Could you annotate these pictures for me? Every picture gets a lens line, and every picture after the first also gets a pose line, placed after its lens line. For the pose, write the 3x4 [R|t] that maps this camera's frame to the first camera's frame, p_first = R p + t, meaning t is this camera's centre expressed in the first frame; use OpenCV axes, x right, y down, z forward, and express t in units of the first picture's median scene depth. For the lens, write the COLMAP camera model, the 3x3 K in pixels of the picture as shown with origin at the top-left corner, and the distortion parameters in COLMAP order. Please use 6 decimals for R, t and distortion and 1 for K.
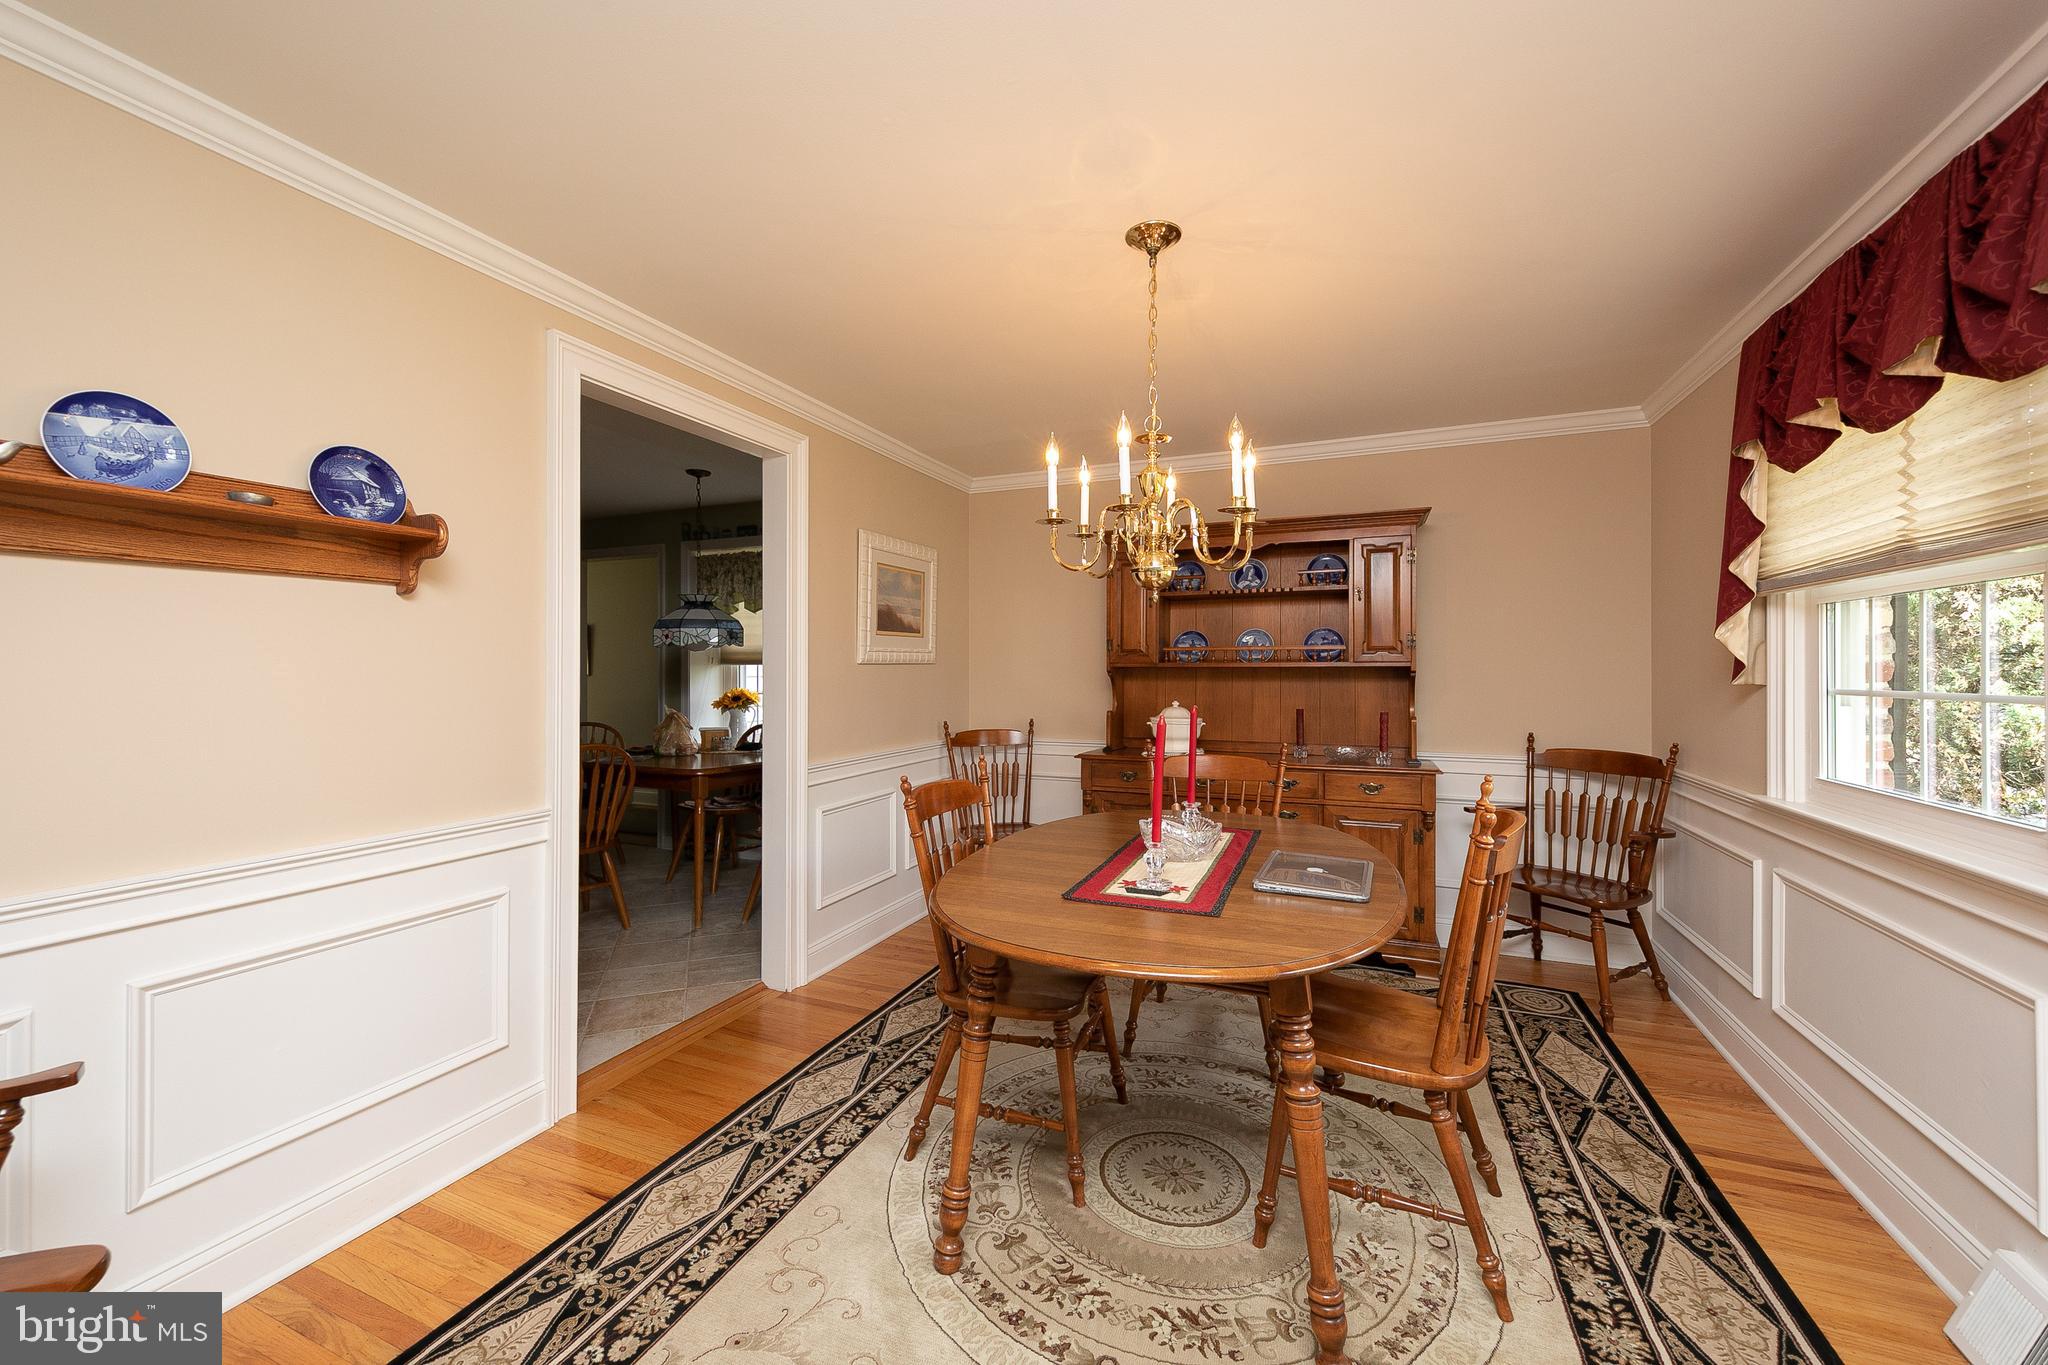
lens RADIAL K [[823.2, 0, 982.0], [0, 823.2, 674.0], [0, 0, 1]] dist [0.011343, -0.000521]
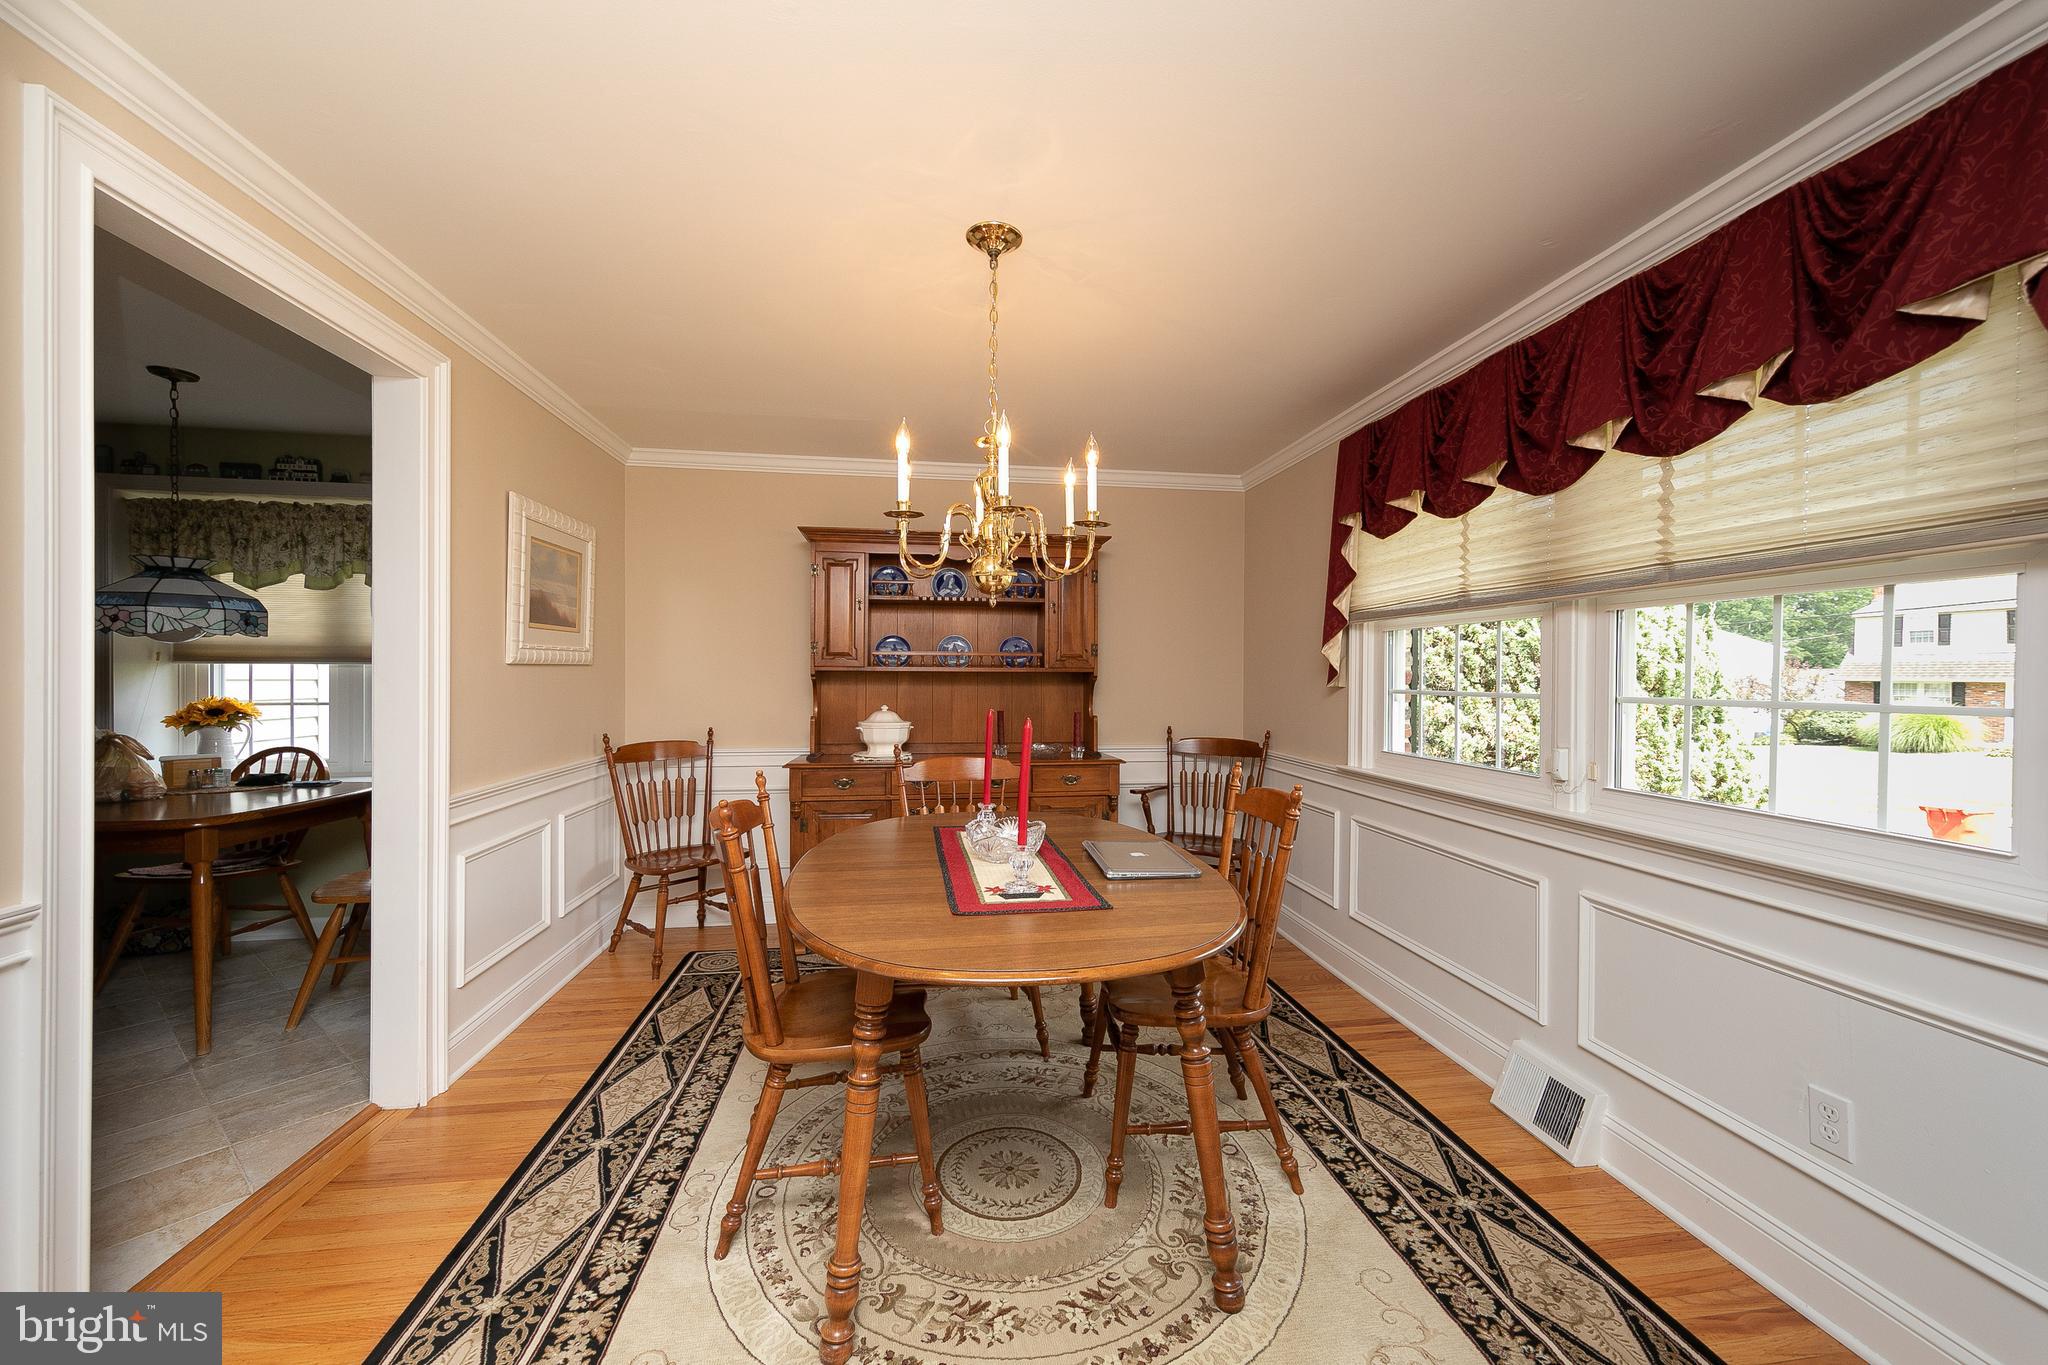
lens RADIAL K [[813.7, 0, 1028.5], [0, 813.7, 686.5], [0, 0, 1]] dist [0.018356, -0.007528]
pose [[0.838182, -0.003070, 0.545382, -0.253730], [-0.002595, 0.999950, 0.009617, 0.000190], [-0.545384, -0.009476, 0.838133, 0.126114]]
